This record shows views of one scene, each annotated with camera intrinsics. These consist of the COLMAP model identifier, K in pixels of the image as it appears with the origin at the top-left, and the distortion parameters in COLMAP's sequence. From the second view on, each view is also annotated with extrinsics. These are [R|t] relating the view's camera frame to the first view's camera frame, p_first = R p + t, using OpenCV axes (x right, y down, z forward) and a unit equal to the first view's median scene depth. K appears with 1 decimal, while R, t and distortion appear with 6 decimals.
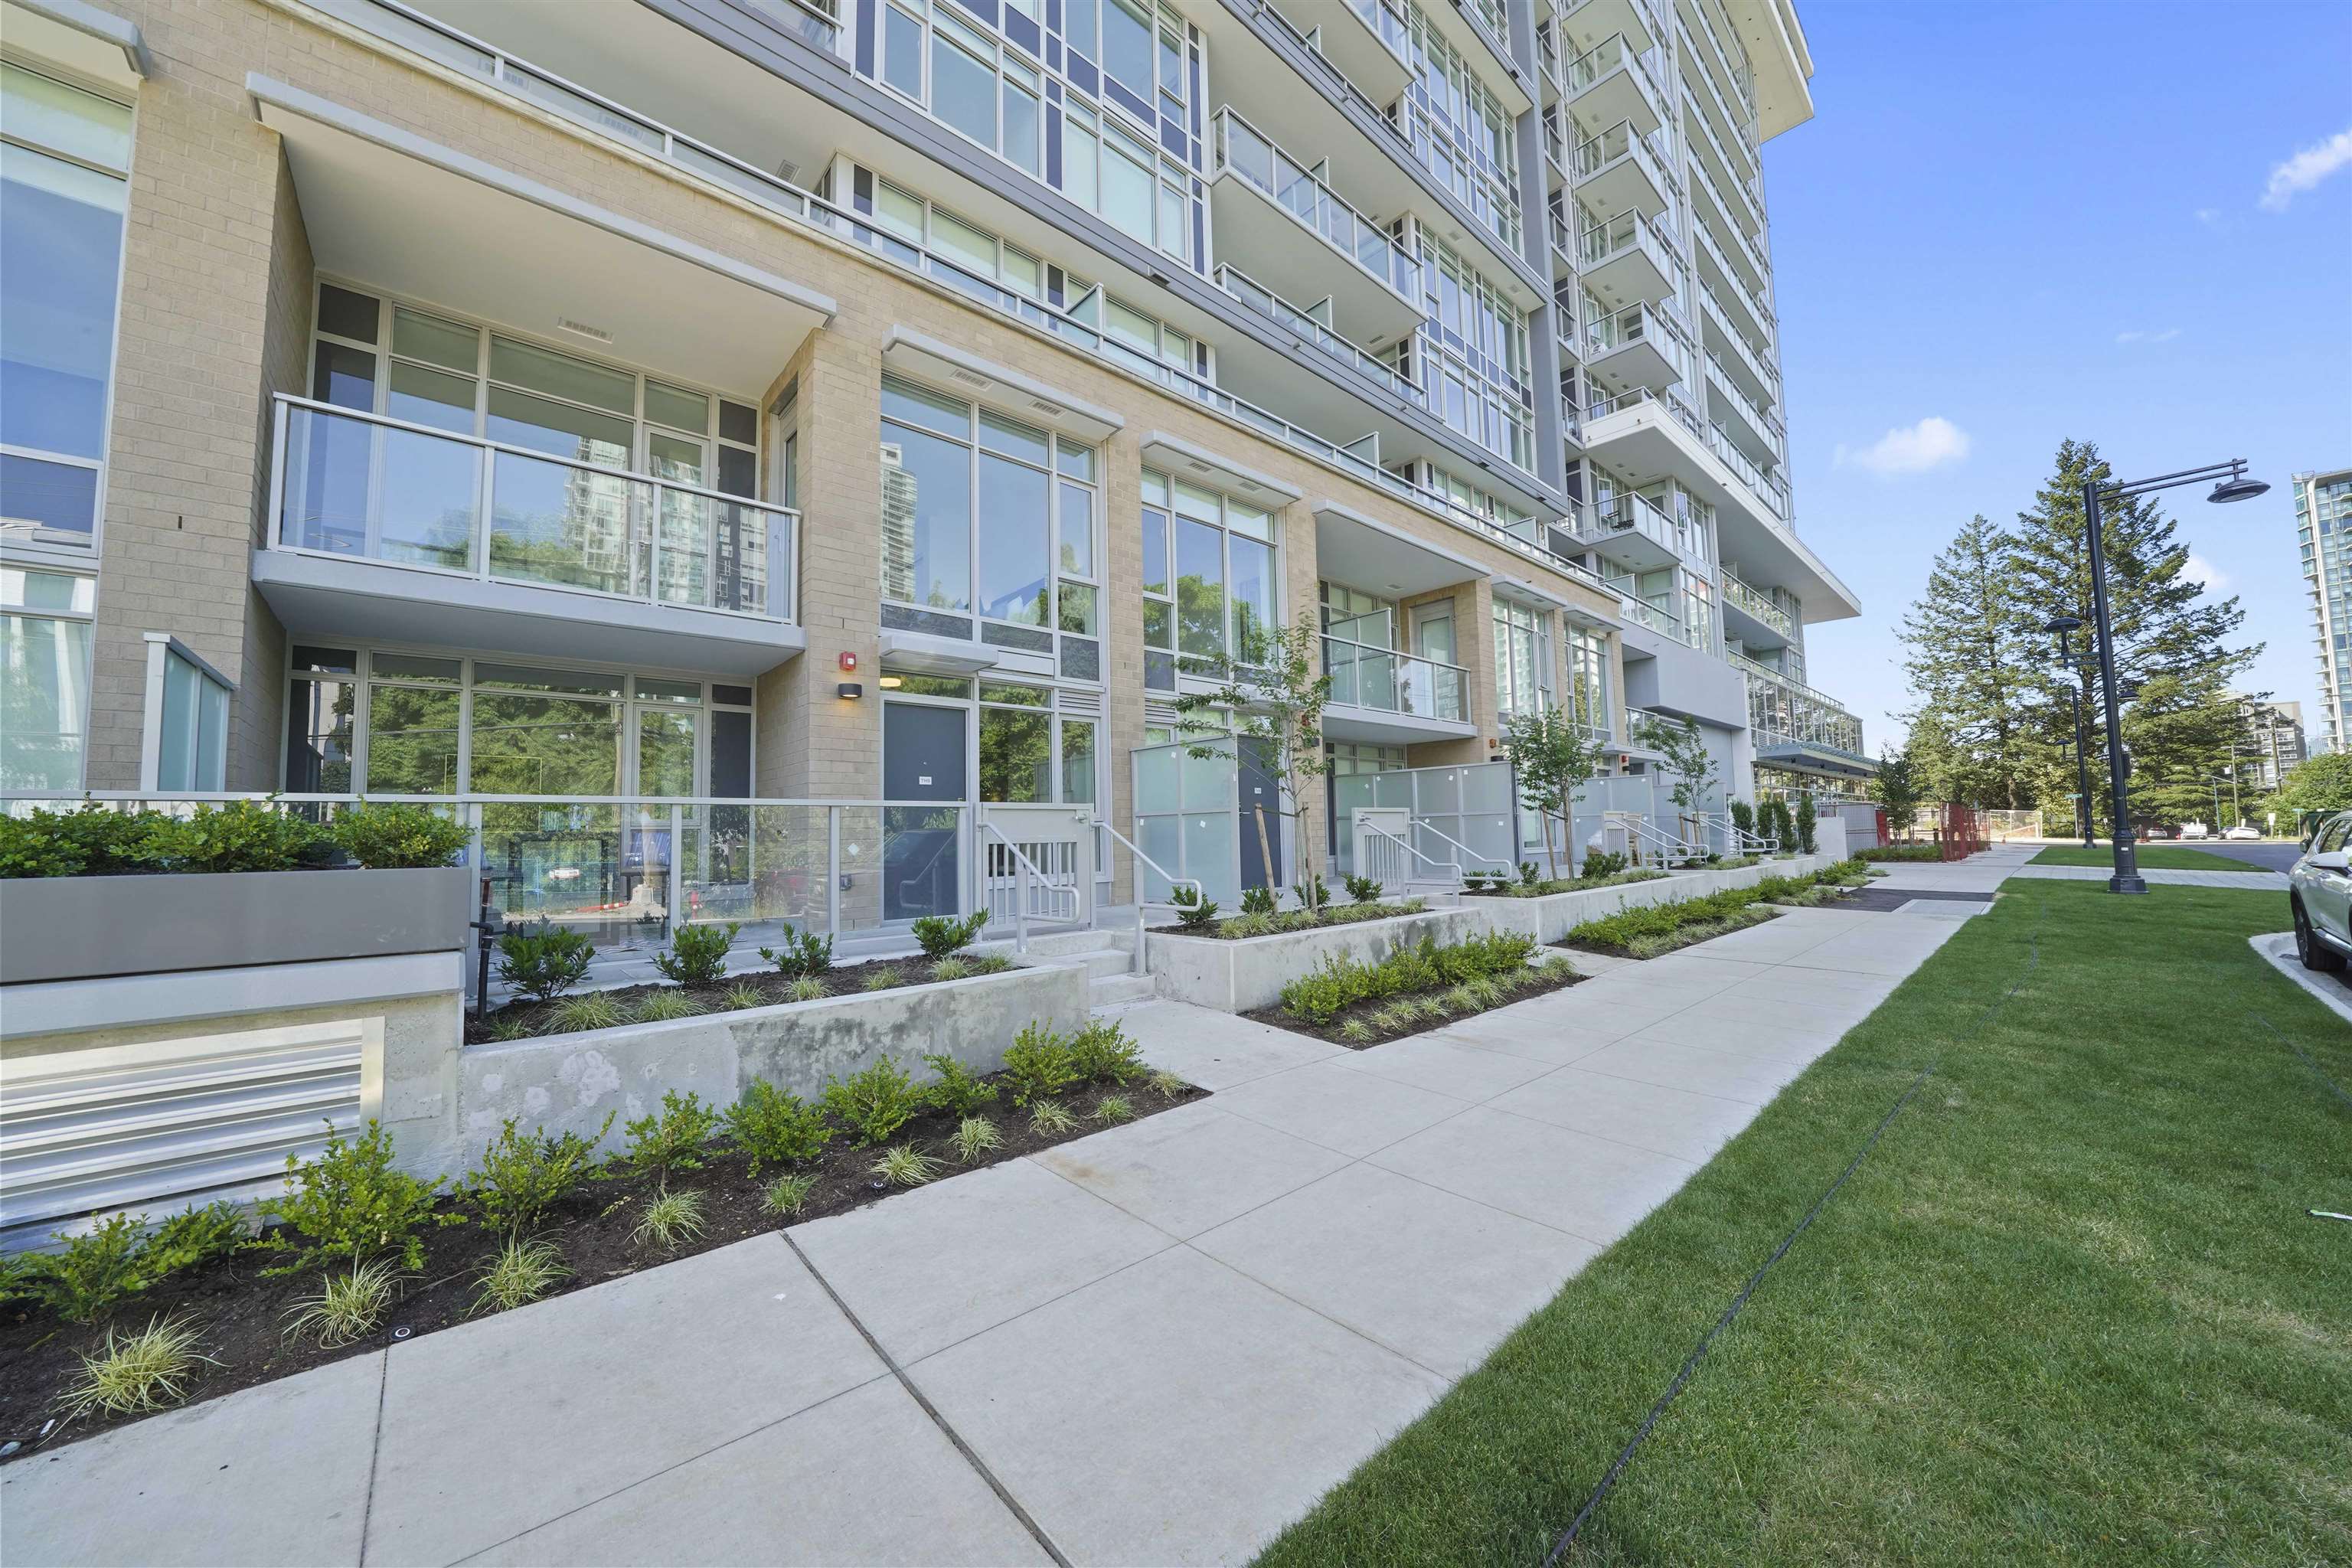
lens RADIAL K [[815.5, 0, 1172.6], [0, 815.5, 774.5], [0, 0, 1]] dist [-0.000549, -0.000024]
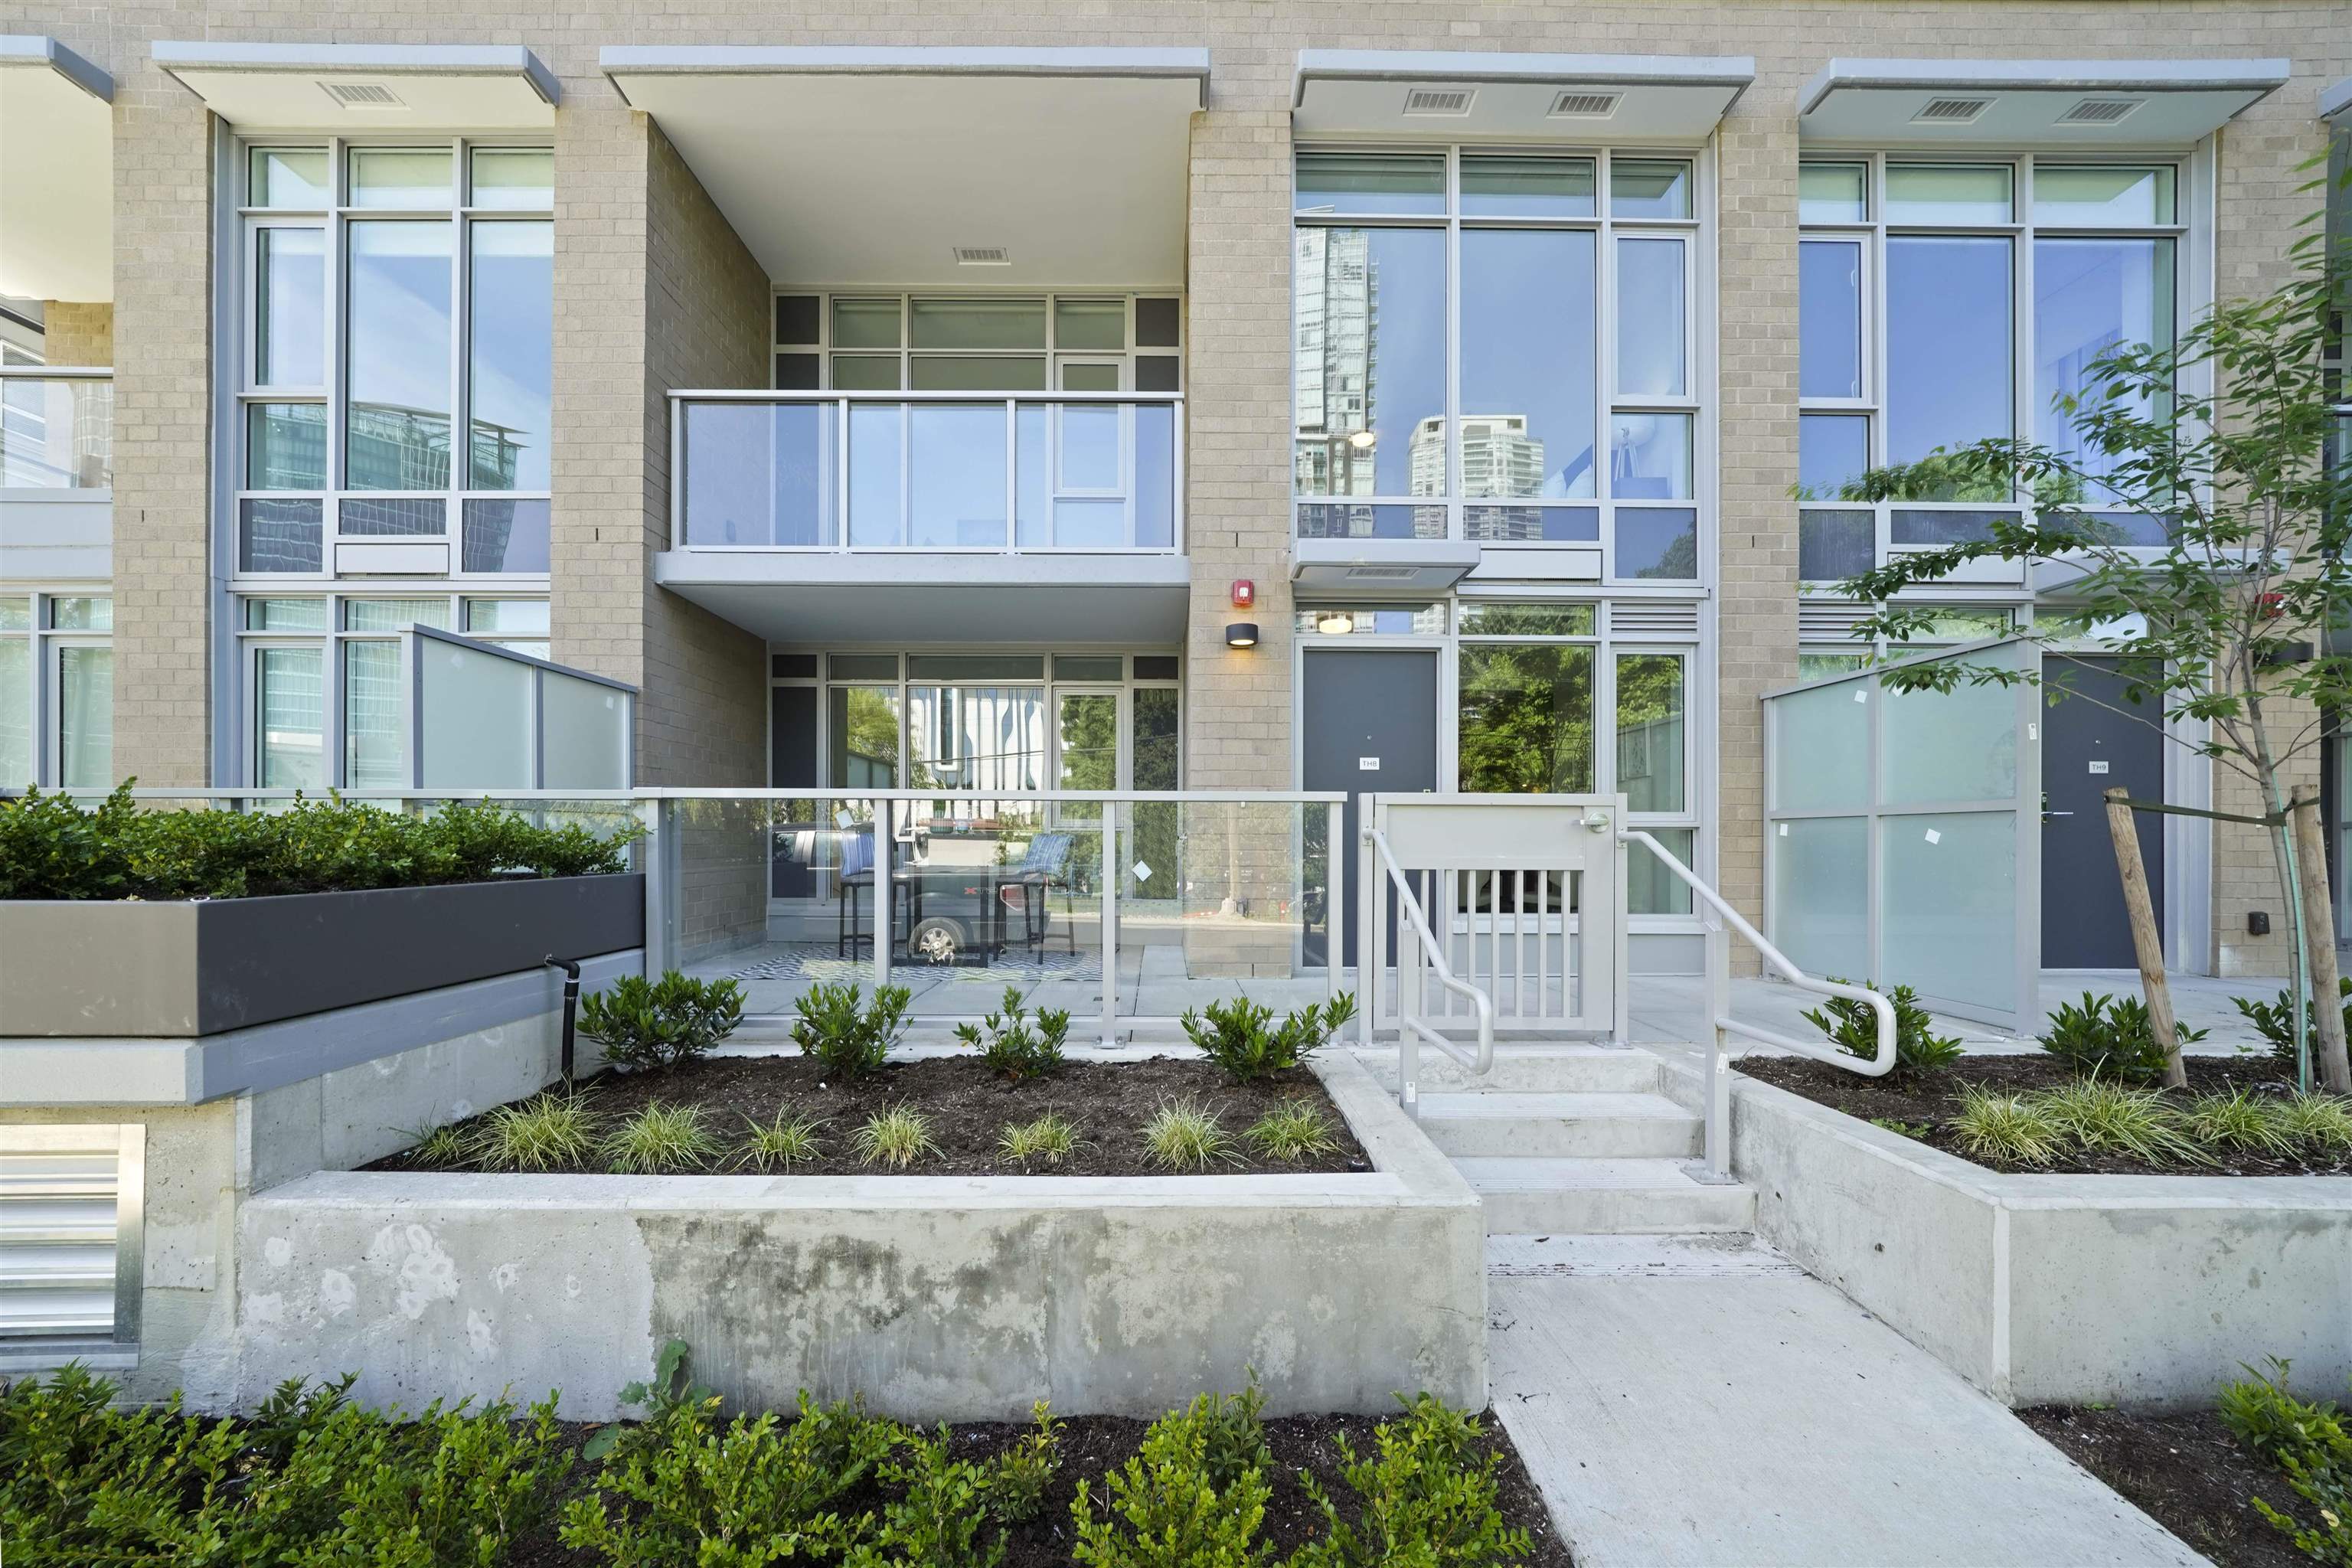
lens RADIAL K [[874.5, 0, 1125.8], [0, 874.5, 837.2], [0, 0, 1]] dist [-0.004201, 0.000937]
pose [[0.746789, 0.020787, -0.664736, 0.029794], [0.030436, 0.997396, 0.065383, 0.018215], [0.664365, -0.069059, 0.744211, 0.401356]]
